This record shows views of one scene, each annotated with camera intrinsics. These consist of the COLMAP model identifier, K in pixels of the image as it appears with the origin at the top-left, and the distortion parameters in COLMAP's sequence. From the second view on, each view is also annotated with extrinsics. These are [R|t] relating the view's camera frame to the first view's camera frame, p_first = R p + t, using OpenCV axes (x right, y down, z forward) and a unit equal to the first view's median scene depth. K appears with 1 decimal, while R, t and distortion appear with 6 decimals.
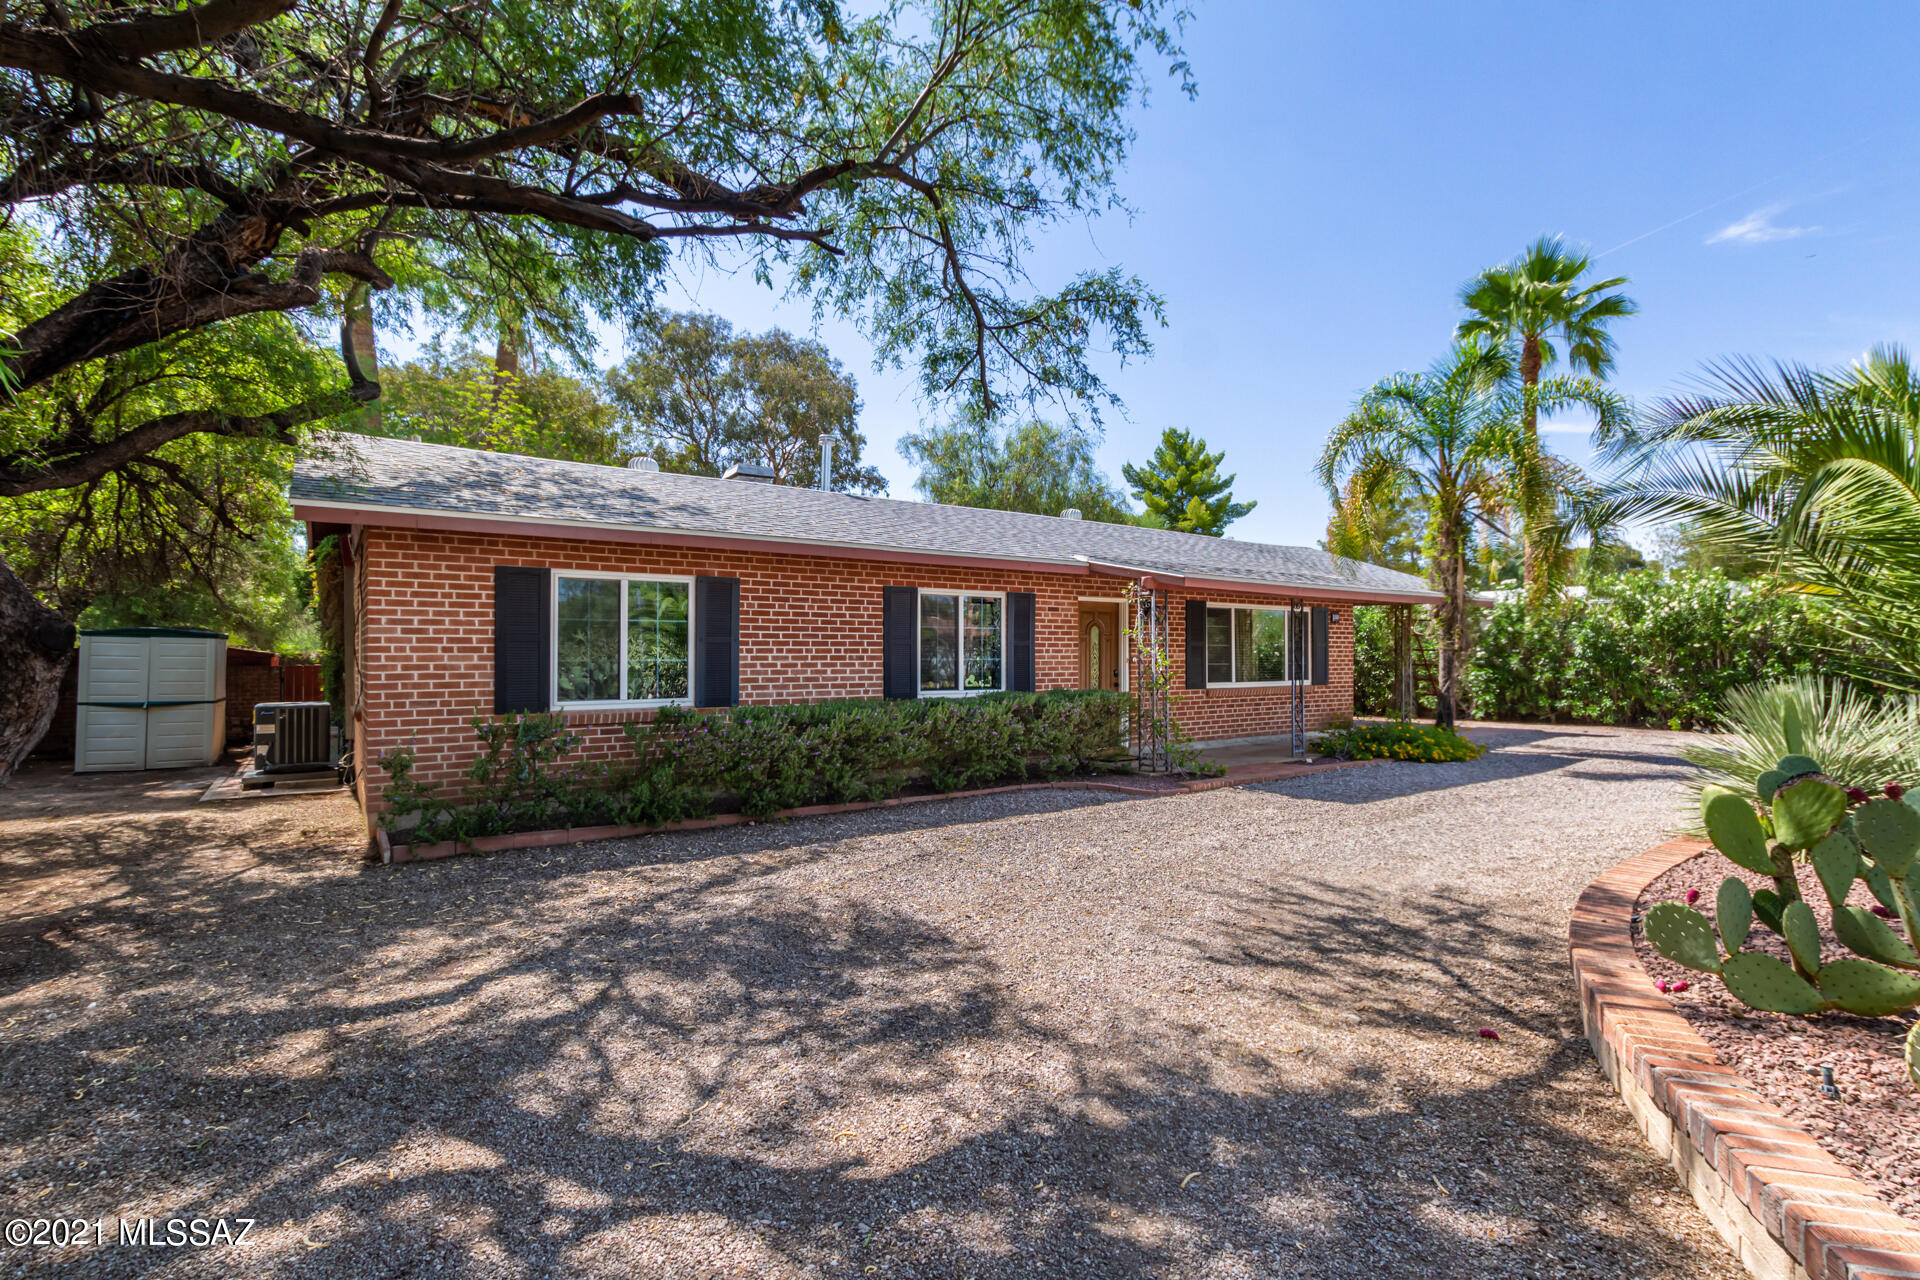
lens RADIAL K [[872.5, 0, 960.0], [0, 872.5, 640.0], [0, 0, 1]] dist [0.001123, -0.000134]
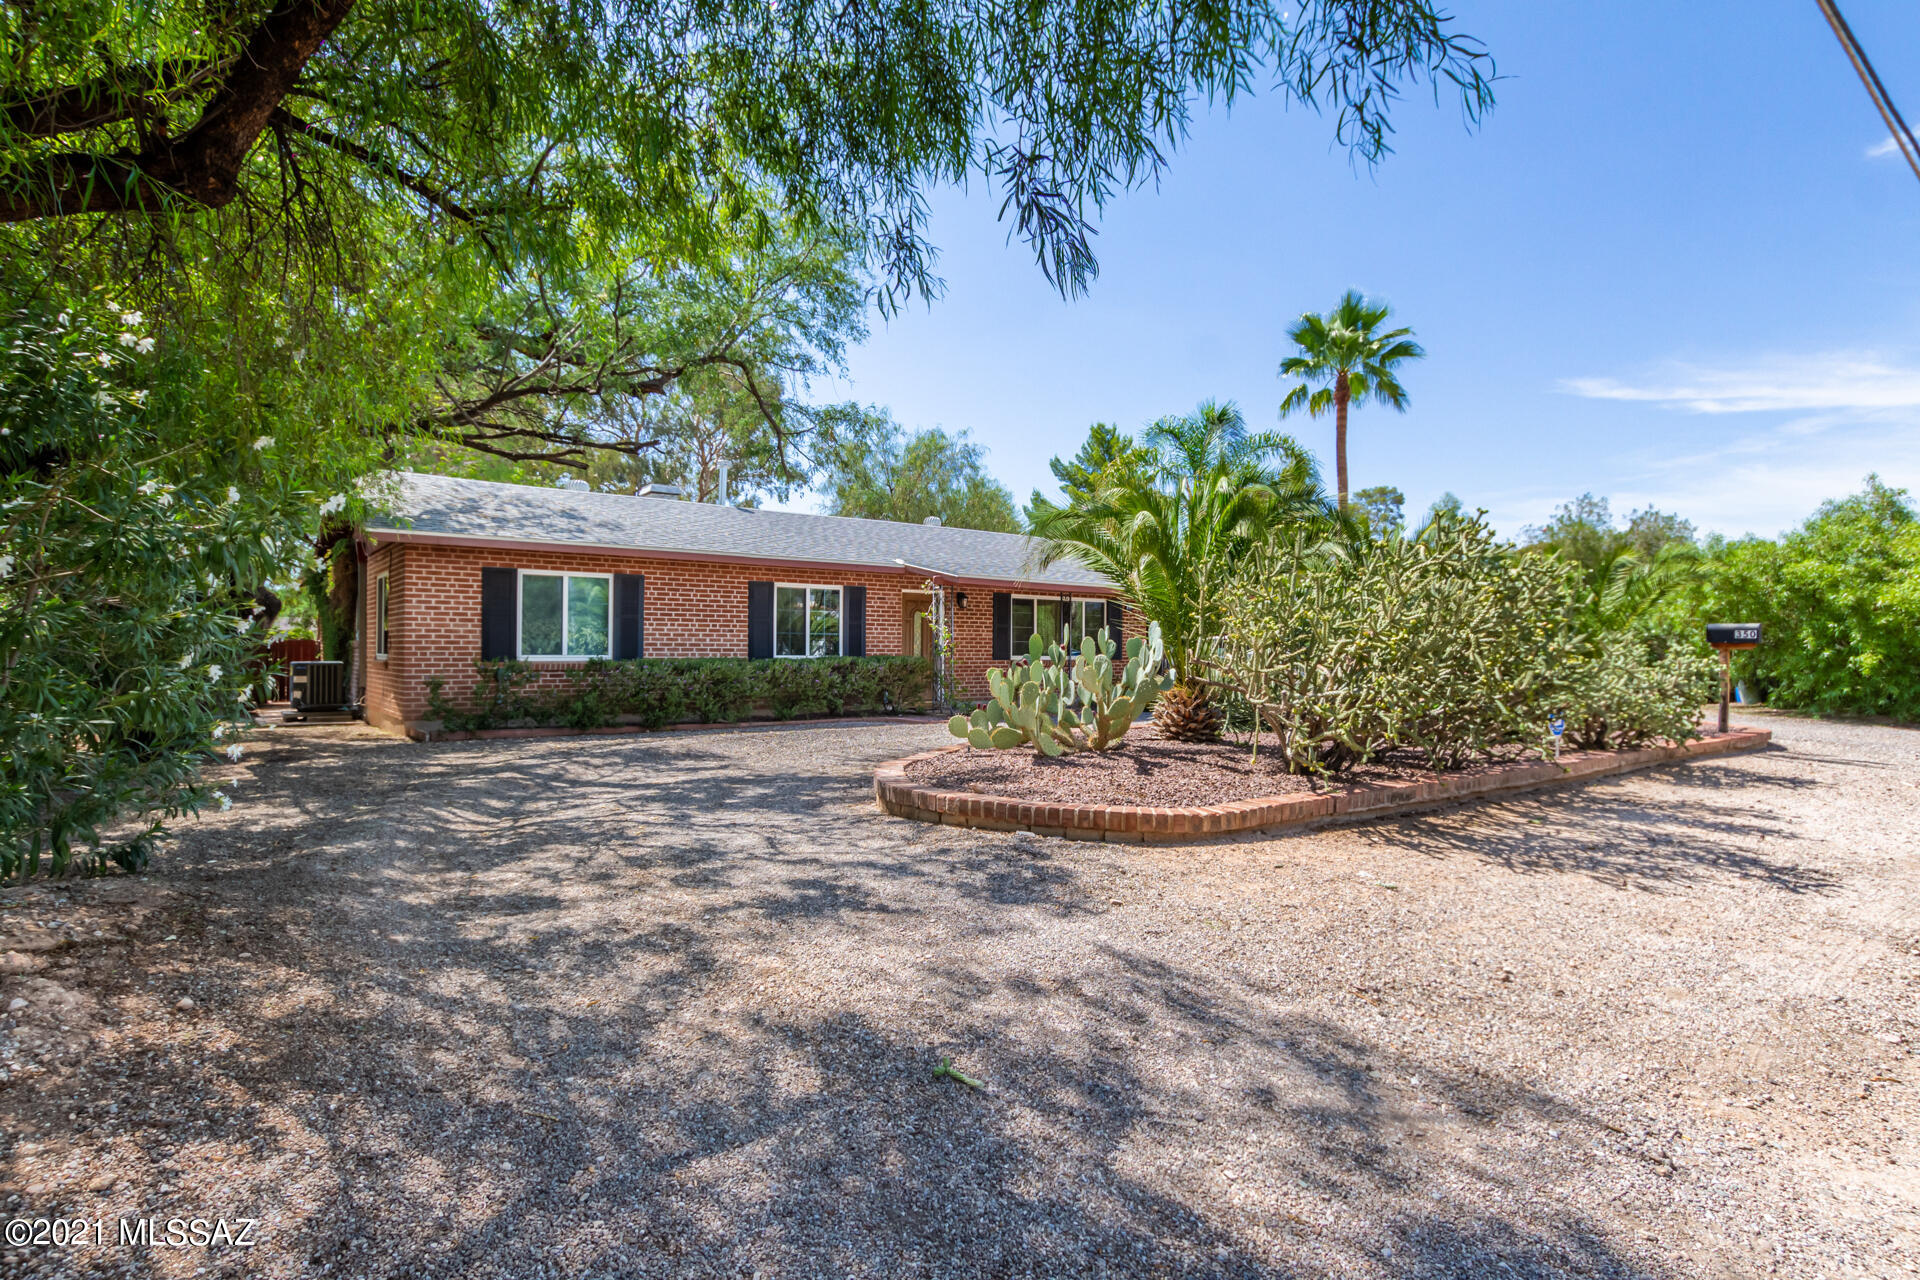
lens RADIAL K [[924.6, 0, 960.0], [0, 924.6, 640.0], [0, 0, 1]] dist [-0.006229, -0.000365]
pose [[0.998739, 0.008138, 0.049543, 0.183075], [-0.008611, 0.999919, 0.009337, 0.017667], [-0.049463, -0.009752, 0.998728, -0.528074]]
